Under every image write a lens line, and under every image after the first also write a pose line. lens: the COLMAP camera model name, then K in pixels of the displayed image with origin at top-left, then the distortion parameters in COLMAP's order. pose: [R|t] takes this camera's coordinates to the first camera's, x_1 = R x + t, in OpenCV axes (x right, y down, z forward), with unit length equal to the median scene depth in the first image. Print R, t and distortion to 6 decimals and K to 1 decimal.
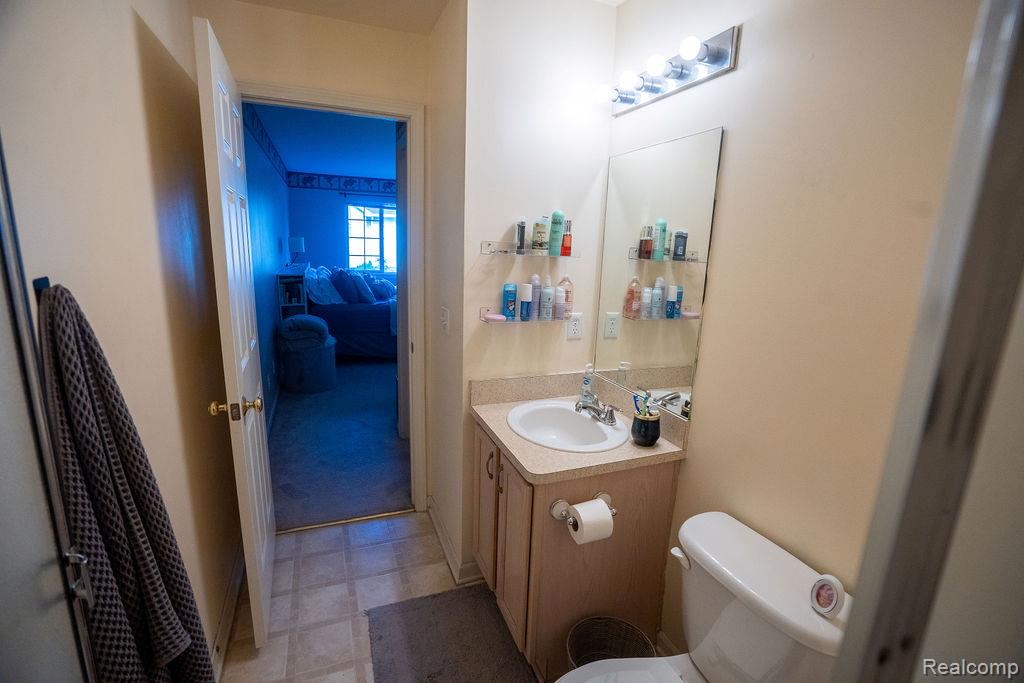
lens RADIAL K [[464.1, 0, 513.4], [0, 464.1, 343.4], [0, 0, 1]] dist [-0.001073, 0.000452]
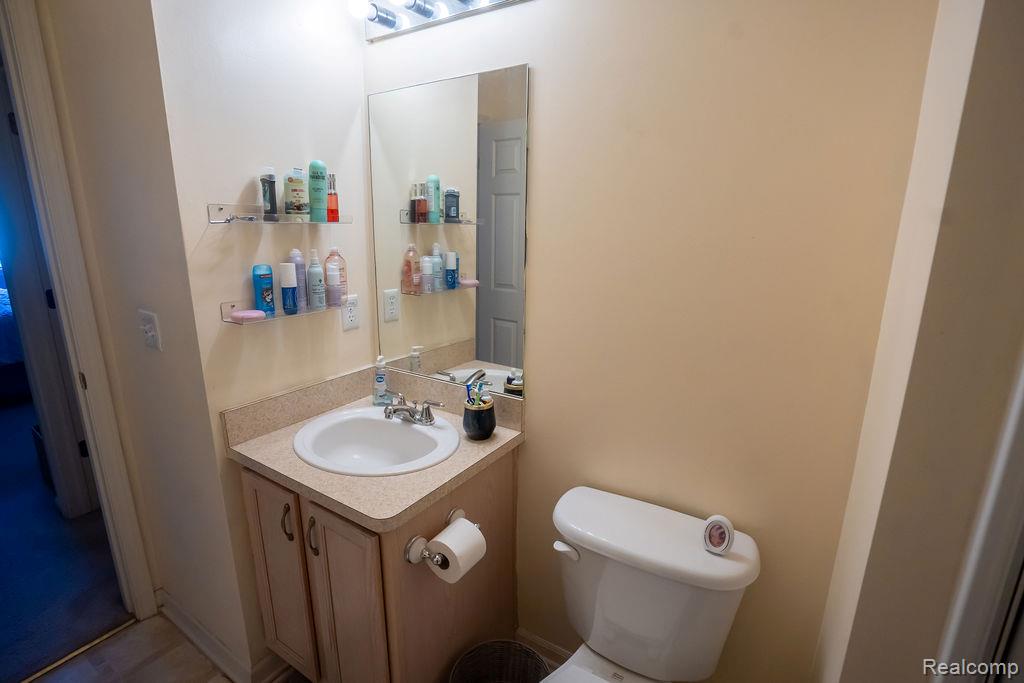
lens RADIAL K [[493.5, 0, 496.3], [0, 493.5, 340.0], [0, 0, 1]] dist [-0.014839, 0.000428]
pose [[0.830298, -0.164130, 0.532603, -0.123666], [0.142852, 0.986401, 0.081277, -0.025044], [-0.538700, 0.008599, 0.842454, 0.177644]]
